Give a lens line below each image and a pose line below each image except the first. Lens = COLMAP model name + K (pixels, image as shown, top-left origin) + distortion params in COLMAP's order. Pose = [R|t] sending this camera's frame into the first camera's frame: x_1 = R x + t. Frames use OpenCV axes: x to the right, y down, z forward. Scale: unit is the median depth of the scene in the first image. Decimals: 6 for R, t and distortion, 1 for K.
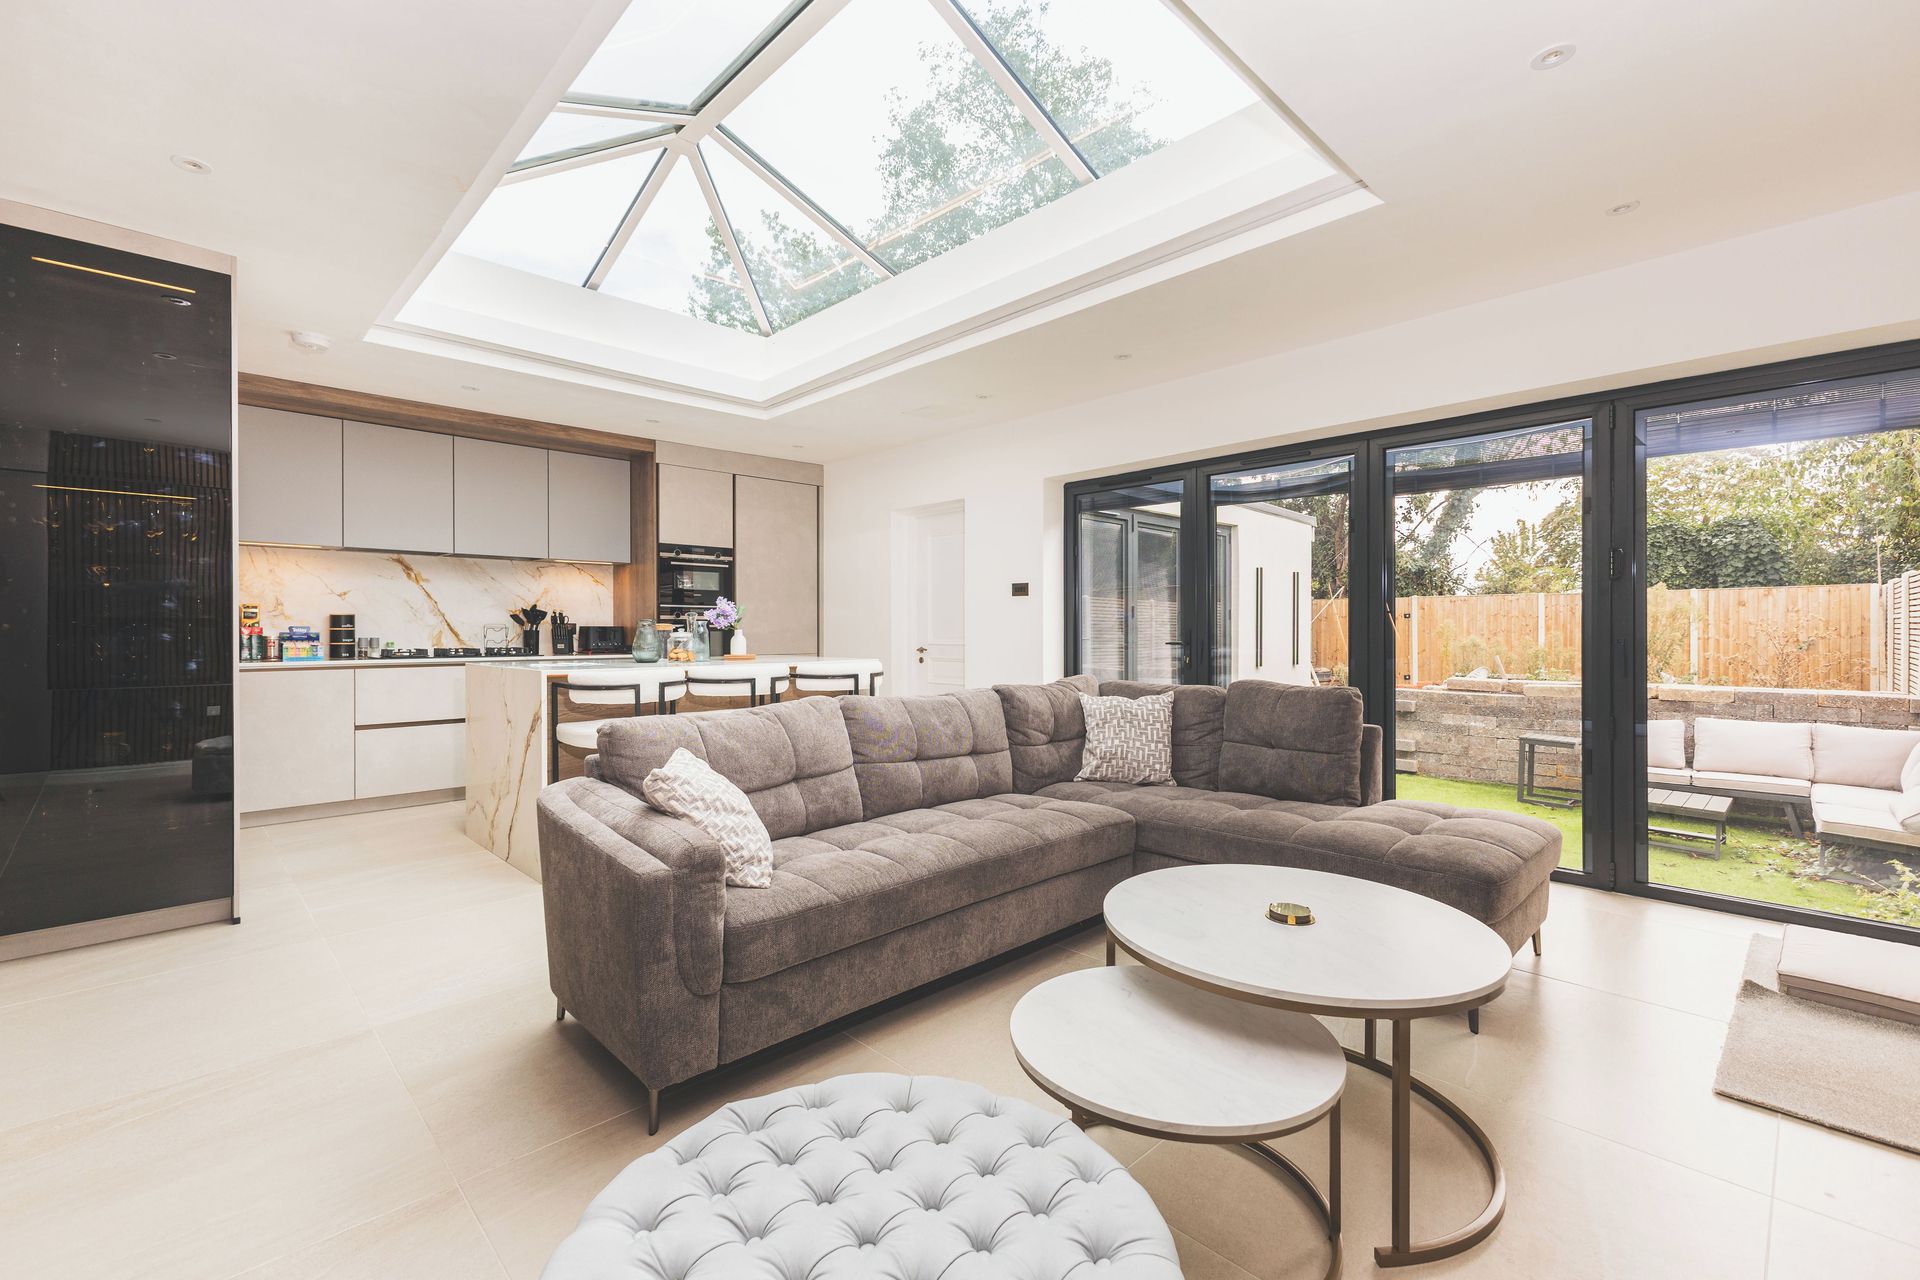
lens RADIAL K [[822.4, 0, 960.3], [0, 822.4, 635.8], [0, 0, 1]] dist [0.009863, 0.000096]
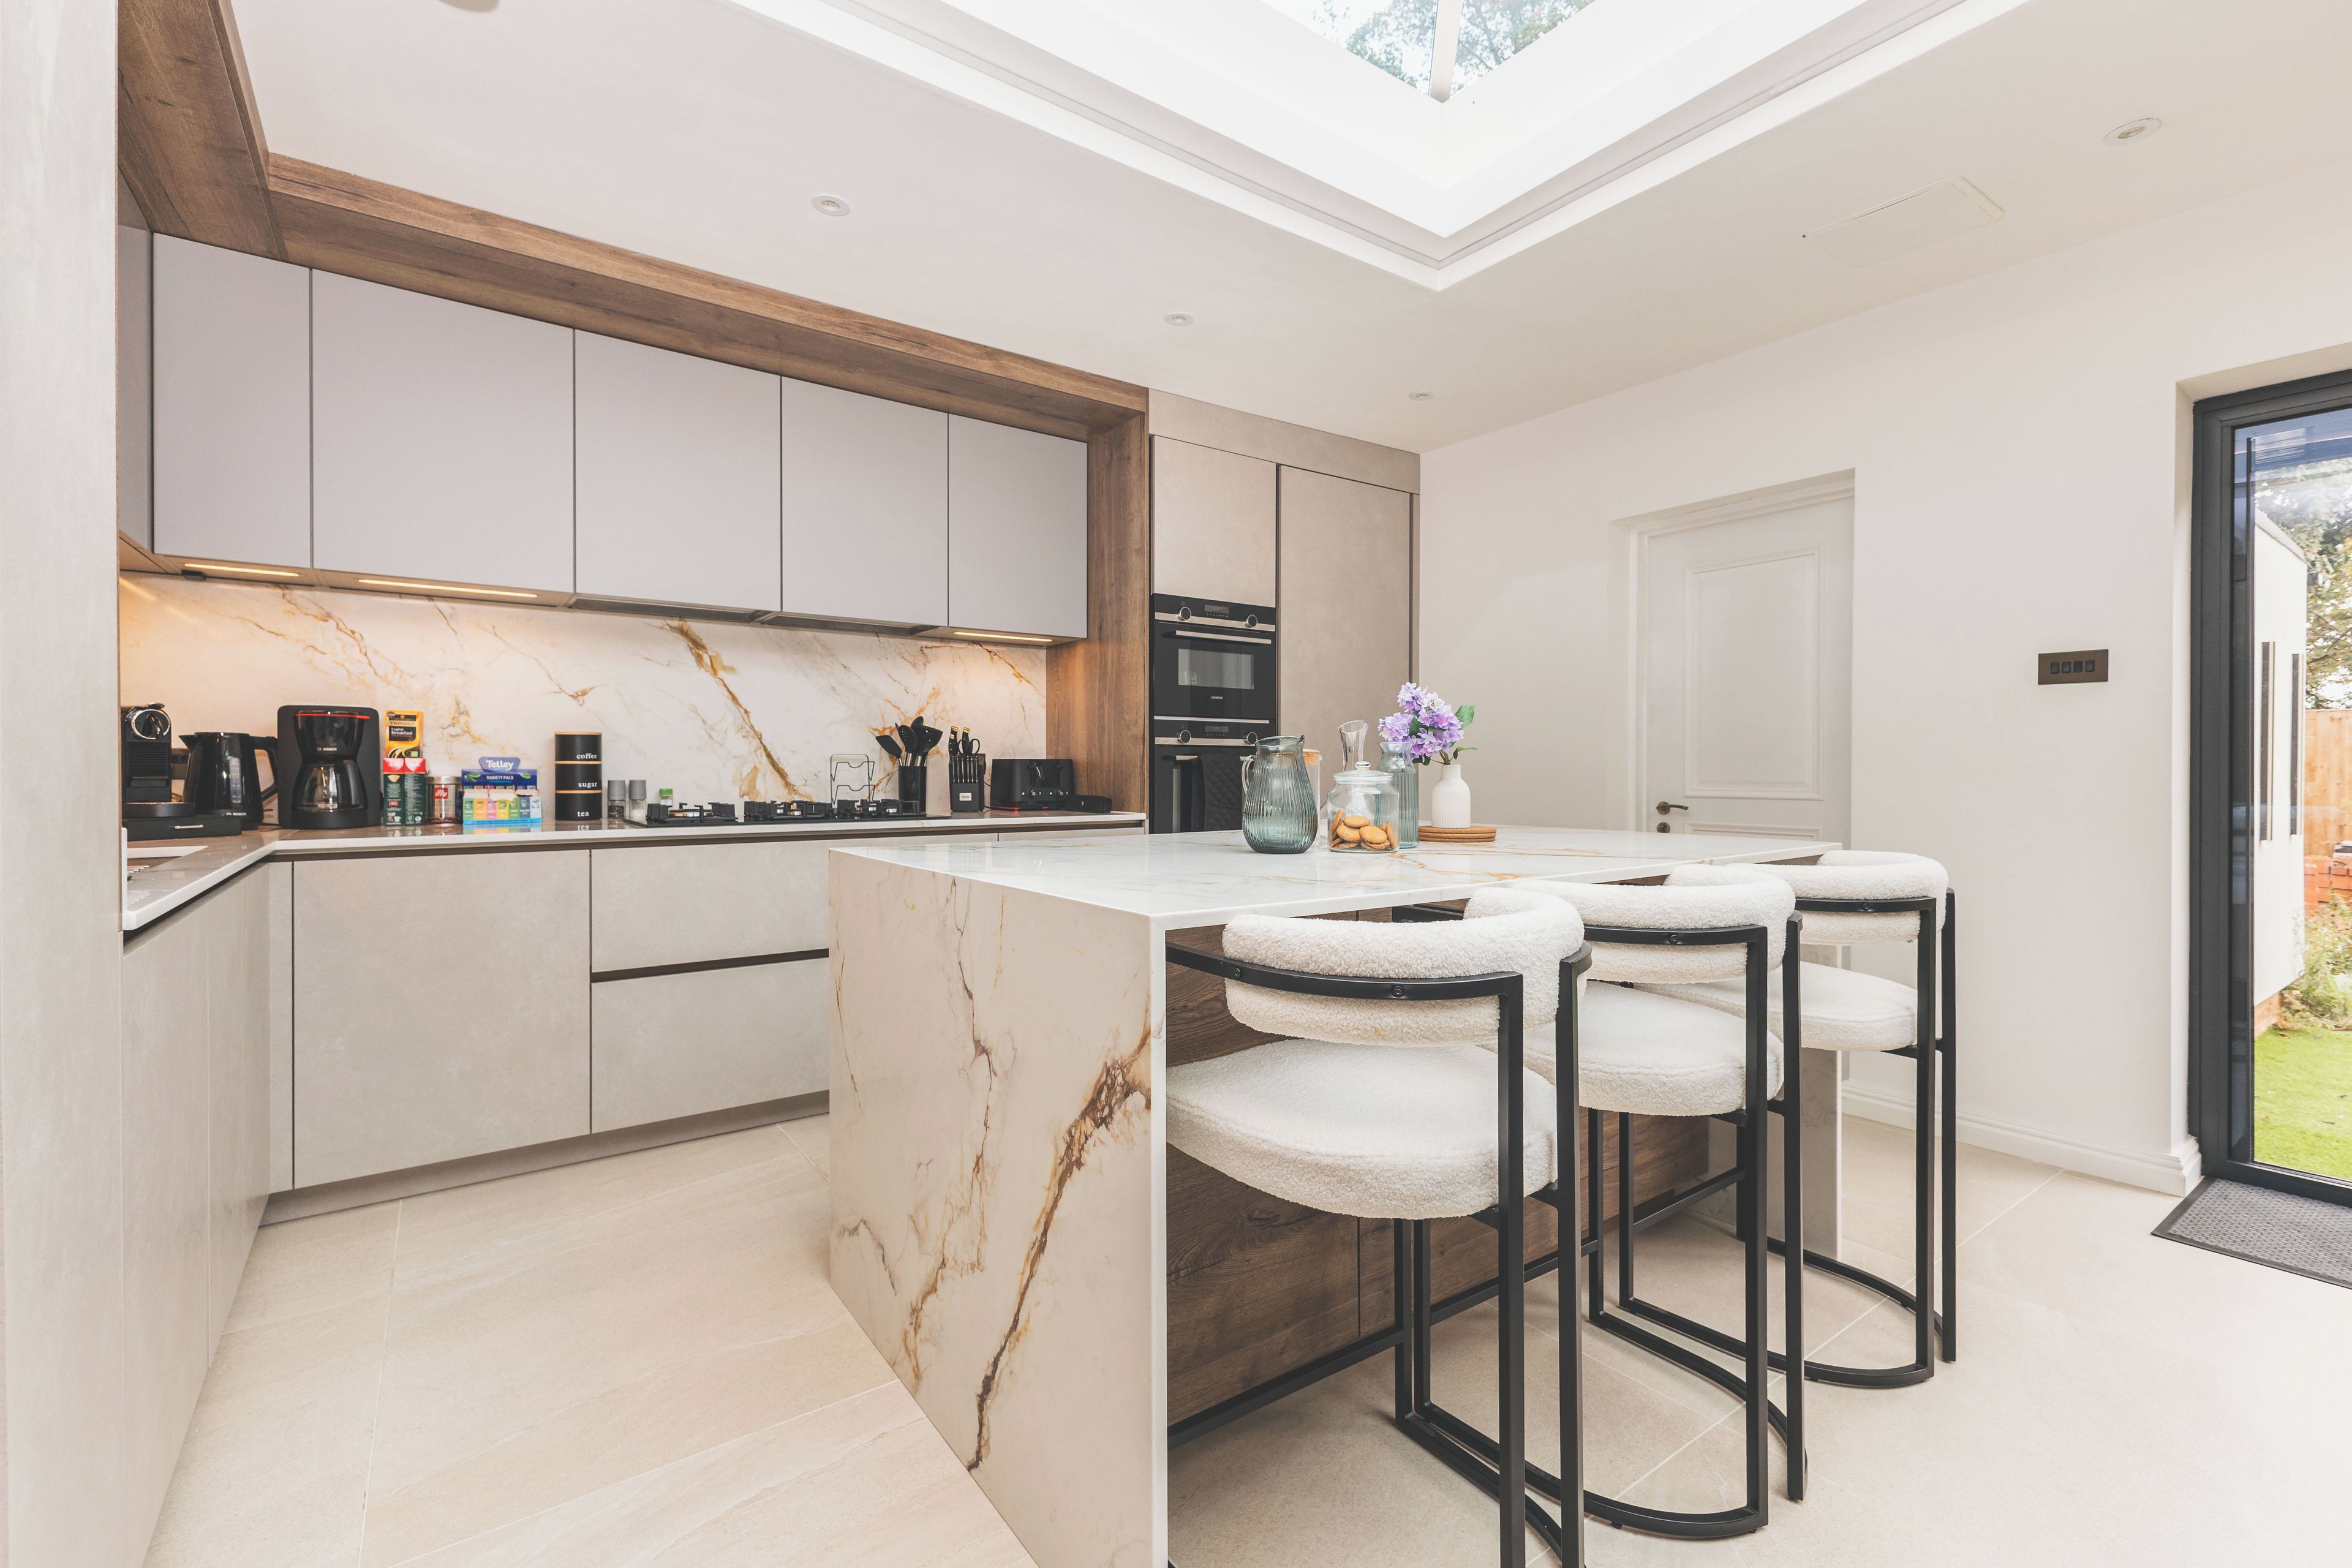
lens RADIAL K [[1007.4, 0, 1176.4], [0, 1007.4, 778.9], [0, 0, 1]] dist [0.009863, 0.000096]
pose [[0.989212, 0.003201, -0.146455, -0.277653], [-0.002623, 0.999988, 0.004142, -0.001832], [0.146467, -0.003713, 0.989209, 0.415775]]
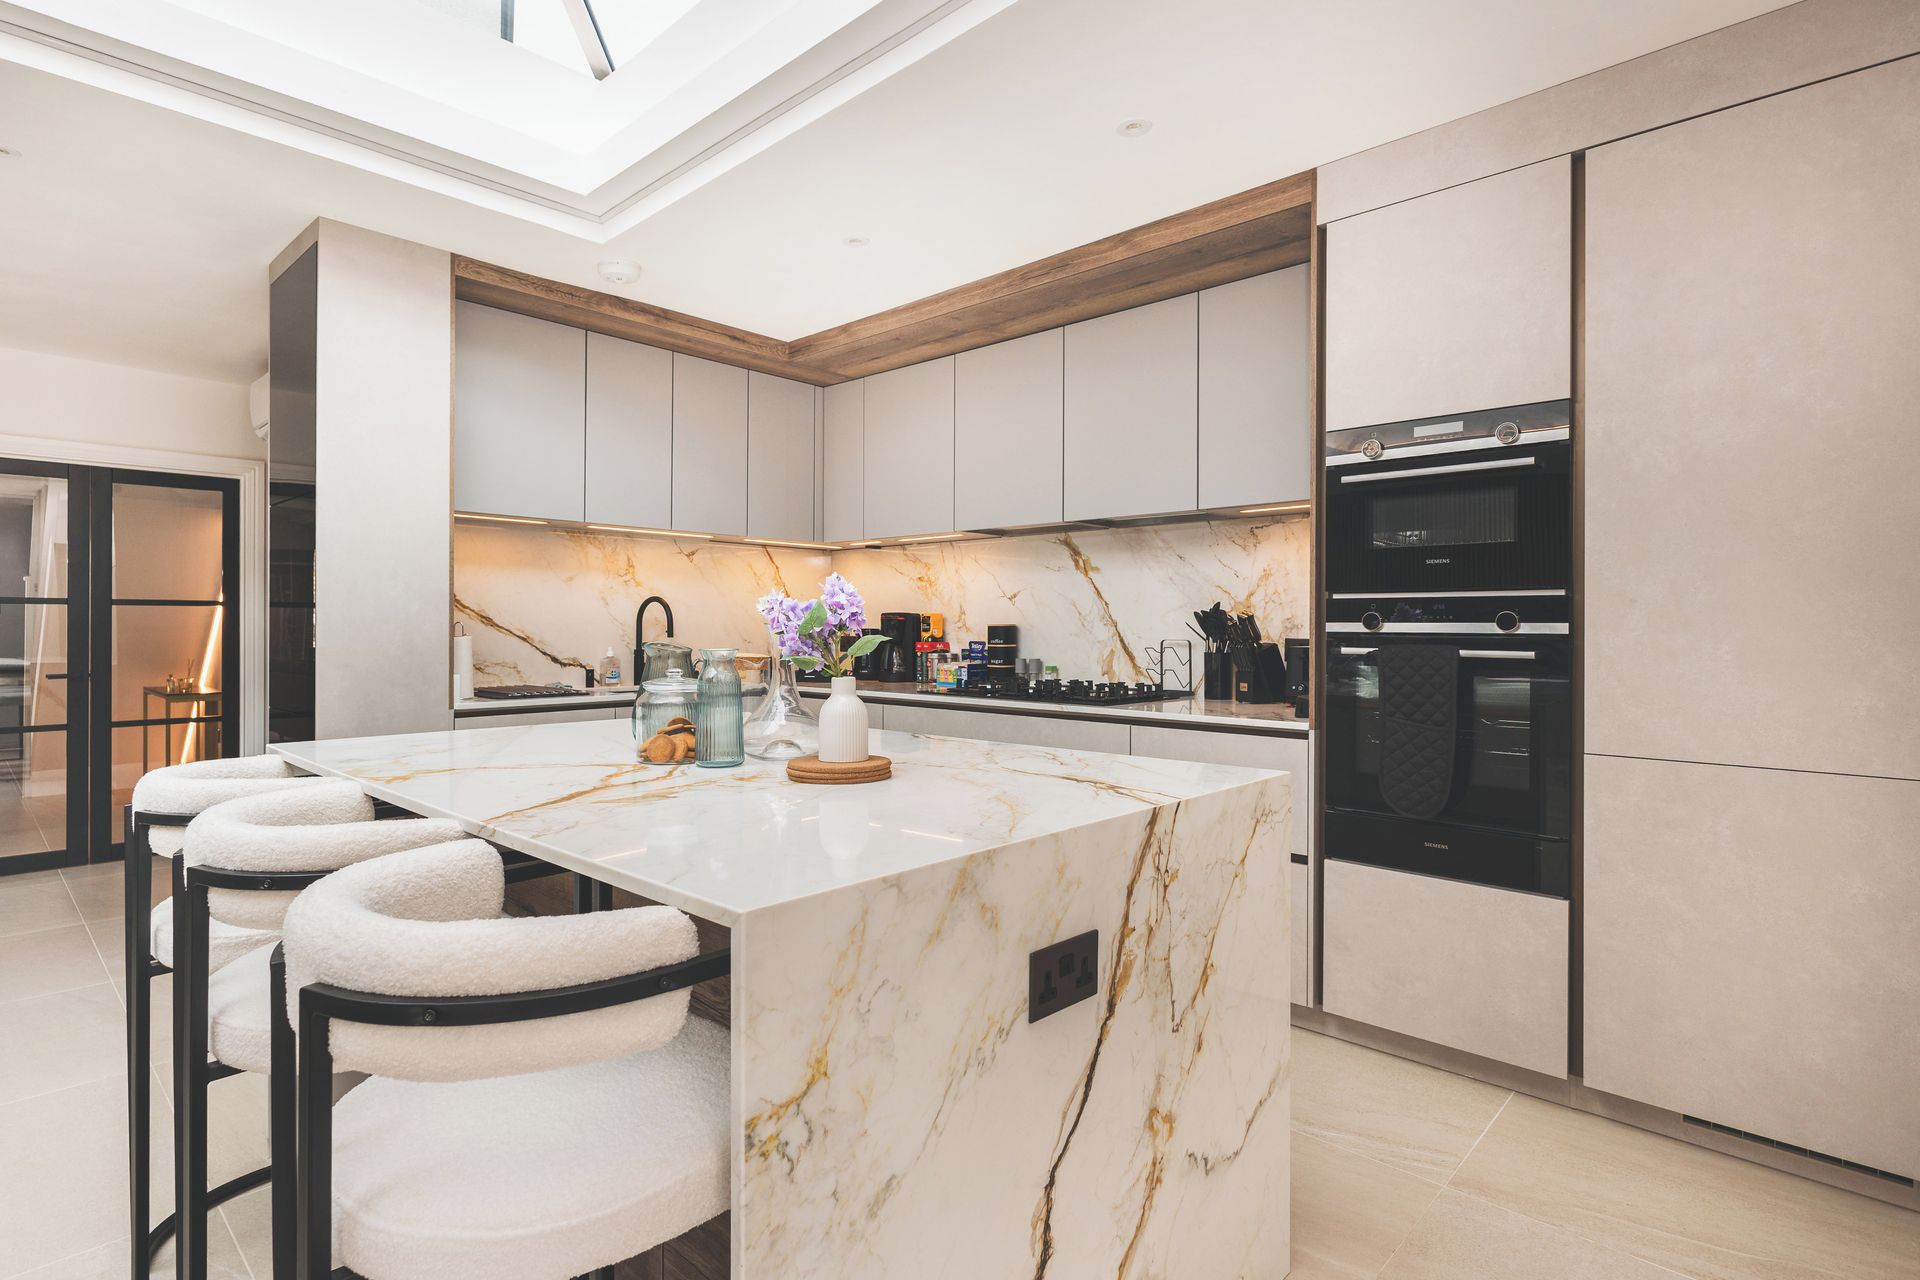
lens RADIAL K [[957.6, 0, 955.0], [0, 957.6, 628.4], [0, 0, 1]] dist [0.000917, 0.000166]
pose [[0.048807, 0.001273, -0.998807, 0.073348], [-0.009999, 0.999950, 0.000786, -0.021888], [0.998758, 0.009949, 0.048818, 0.858524]]
